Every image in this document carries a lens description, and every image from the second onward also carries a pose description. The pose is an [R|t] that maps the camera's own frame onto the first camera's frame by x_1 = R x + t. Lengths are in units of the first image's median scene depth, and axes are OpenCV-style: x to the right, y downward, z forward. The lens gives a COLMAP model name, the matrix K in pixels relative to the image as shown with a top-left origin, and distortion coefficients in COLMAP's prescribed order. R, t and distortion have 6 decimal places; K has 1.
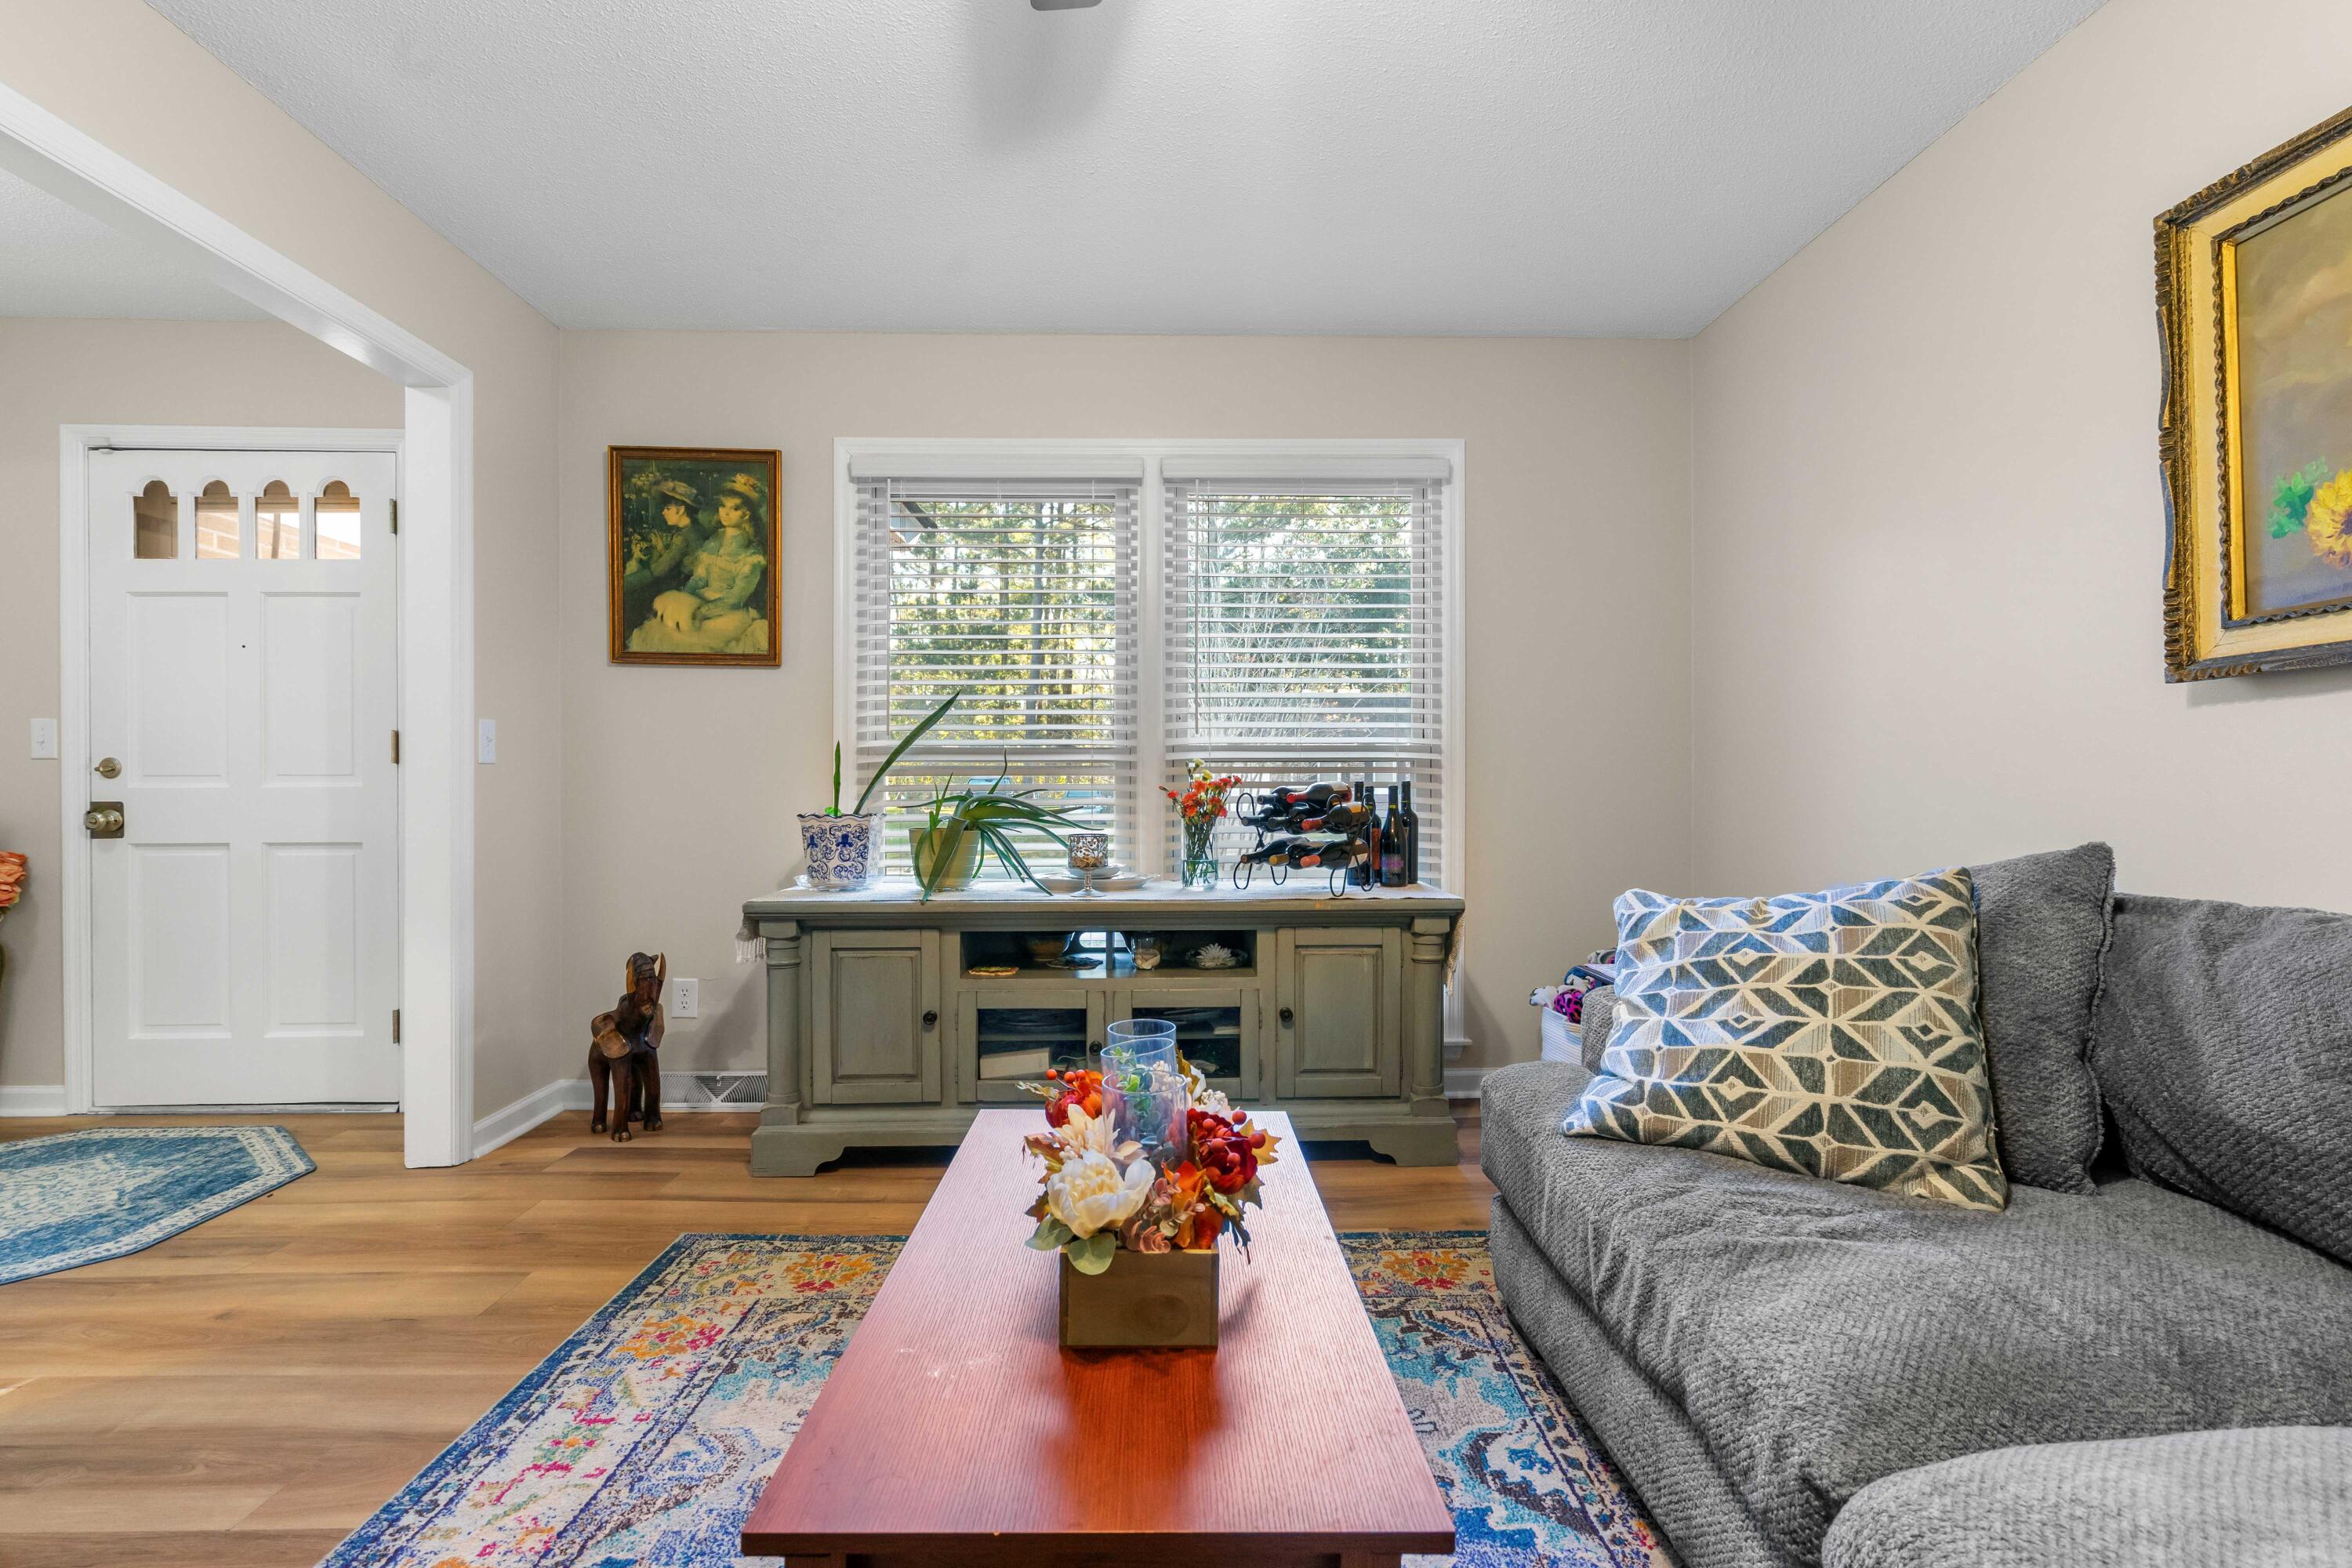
lens RADIAL K [[1069.4, 0, 1176.0], [0, 1069.4, 784.0], [0, 0, 1]] dist [-0.002509, 0.000263]
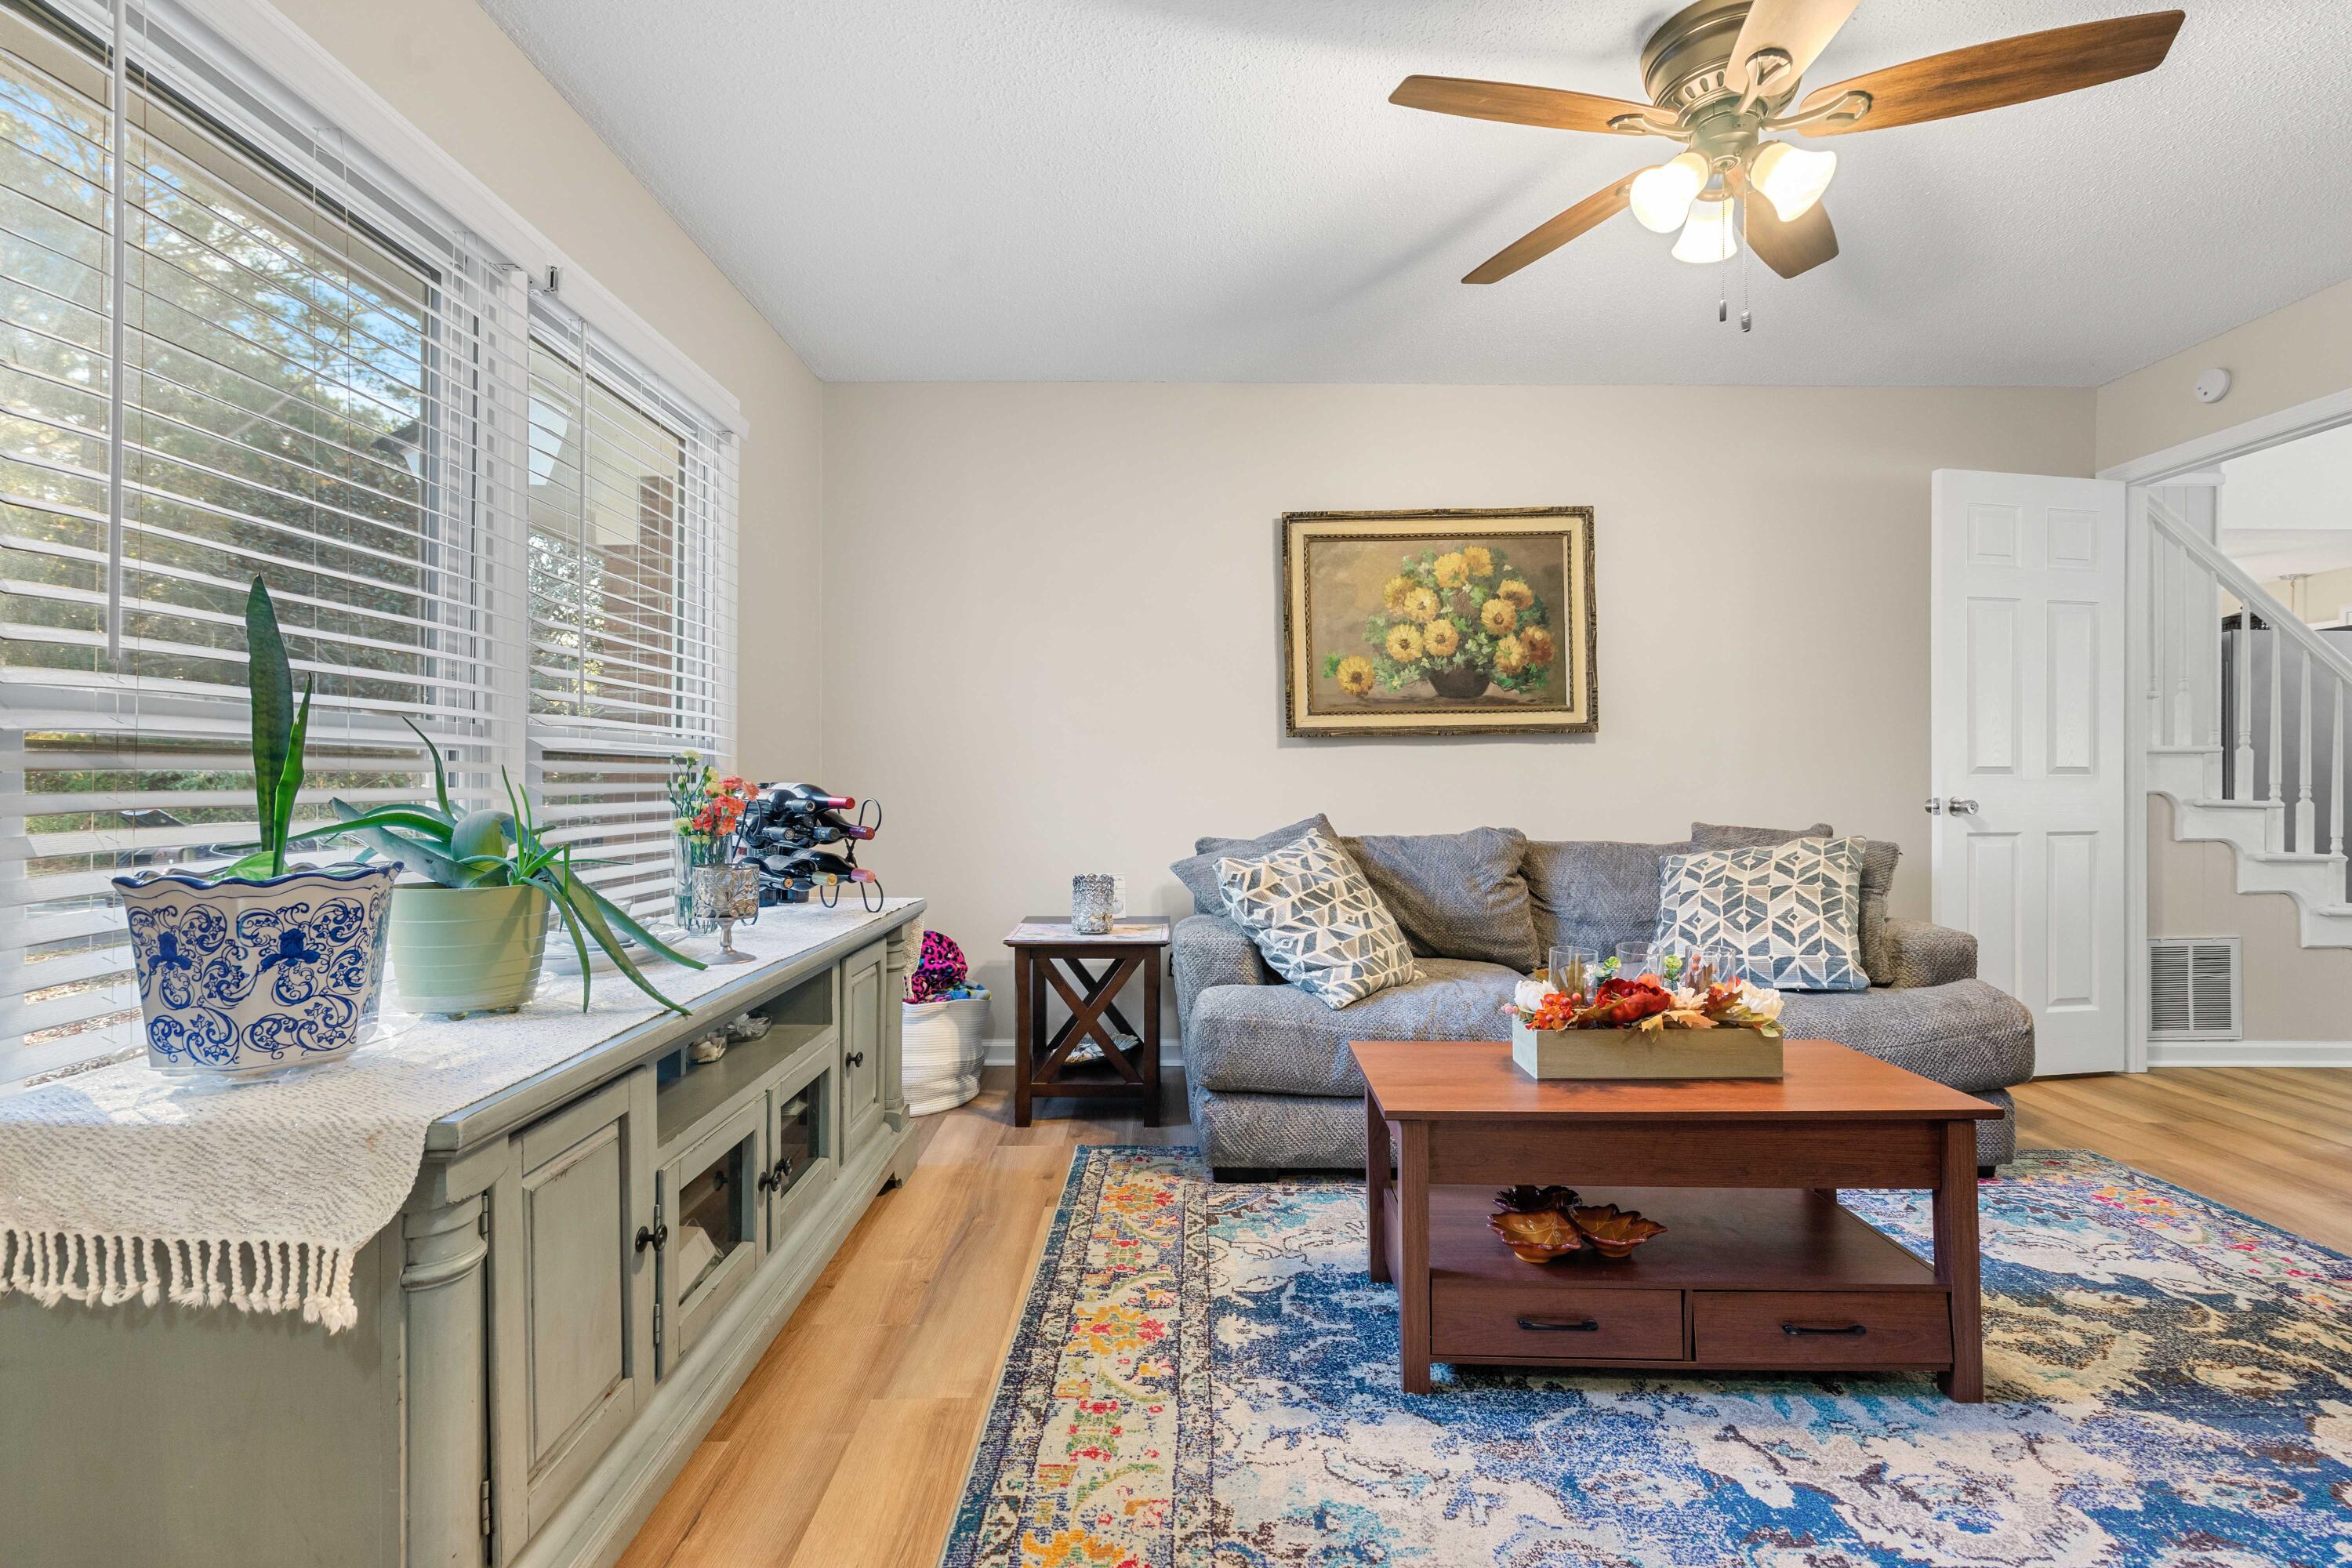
lens RADIAL K [[1069.4, 0, 1176.0], [0, 1069.4, 784.0], [0, 0, 1]] dist [-0.002509, 0.000263]
pose [[0.029648, 0.000163, 0.999560, -1.179042], [0.004103, 0.999992, -0.000285, -0.002523], [-0.999552, 0.004110, 0.029647, 1.154890]]
